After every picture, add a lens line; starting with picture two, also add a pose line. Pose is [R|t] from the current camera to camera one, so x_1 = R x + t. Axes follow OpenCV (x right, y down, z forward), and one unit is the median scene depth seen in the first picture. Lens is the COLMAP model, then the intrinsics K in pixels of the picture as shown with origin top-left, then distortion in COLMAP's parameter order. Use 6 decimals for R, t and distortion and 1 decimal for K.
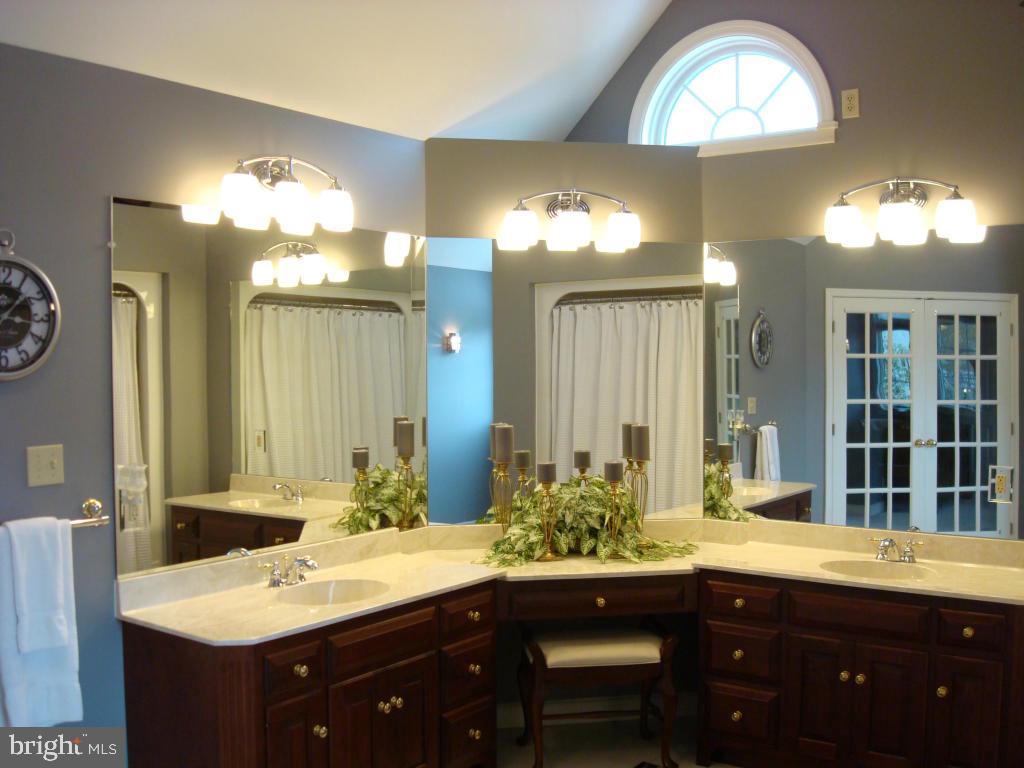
lens RADIAL K [[1046.6, 0, 512.5], [0, 1046.6, 384.6], [0, 0, 1]] dist [-0.128915, 0.000000]
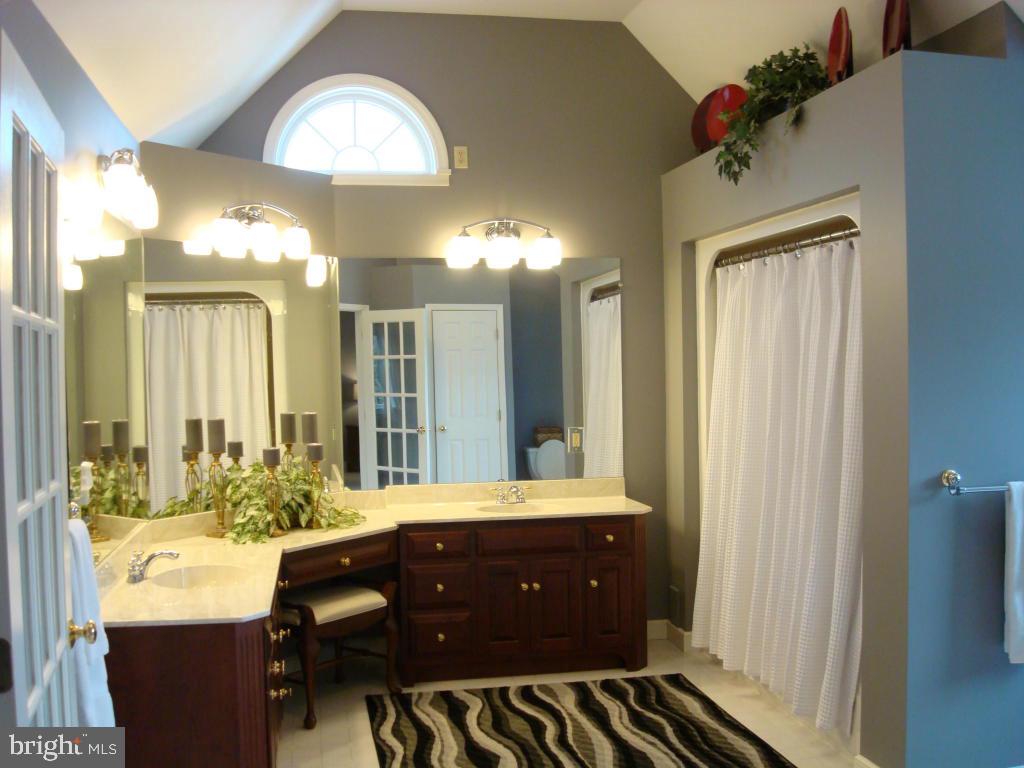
lens RADIAL K [[1046.6, 0, 515.4], [0, 1046.6, 382.2], [0, 0, 1]] dist [-0.128915, 0.000000]
pose [[0.685340, -0.021951, 0.727892, -0.589718], [0.033361, 0.999443, -0.001271, 0.014385], [-0.727459, 0.025154, 0.685690, 0.051321]]
